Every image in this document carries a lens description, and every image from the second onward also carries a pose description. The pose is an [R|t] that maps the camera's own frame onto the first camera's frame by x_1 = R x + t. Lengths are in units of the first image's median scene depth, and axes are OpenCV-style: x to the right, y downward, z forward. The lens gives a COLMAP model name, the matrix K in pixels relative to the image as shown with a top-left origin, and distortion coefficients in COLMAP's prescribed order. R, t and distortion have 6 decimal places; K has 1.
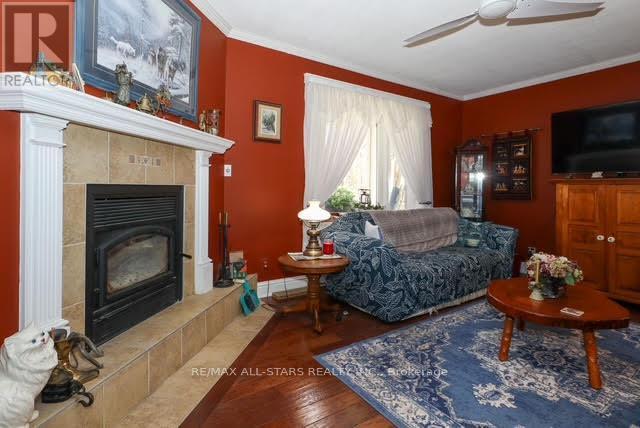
lens RADIAL K [[327.2, 0, 313.0], [0, 327.2, 185.3], [0, 0, 1]] dist [-0.013146, 0.002952]
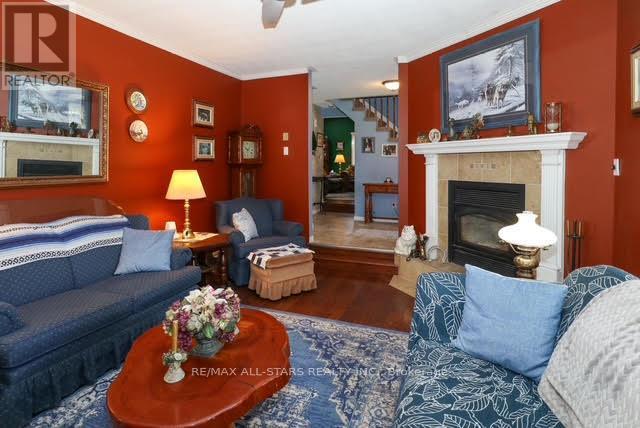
lens RADIAL K [[349.3, 0, 318.2], [0, 349.3, 165.4], [0, 0, 1]] dist [-0.001847, -0.000080]
pose [[-0.802296, -0.020463, -0.596575, 0.989991], [-0.014517, 0.999786, -0.014771, -0.041087], [0.596750, -0.003190, -0.802421, 1.728562]]
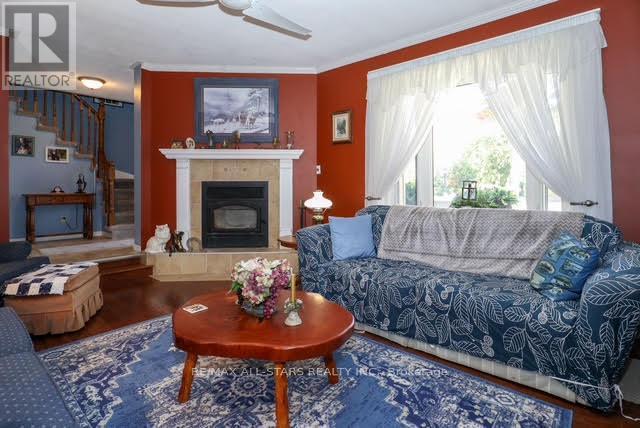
lens RADIAL K [[327.2, 0, 324.3], [0, 327.2, 174.8], [0, 0, 1]] dist [-0.013146, 0.002952]
pose [[0.261979, -0.045933, -0.963980, 1.521052], [0.012404, 0.998944, -0.044228, 0.053732], [0.964994, -0.000370, 0.262272, 0.940423]]
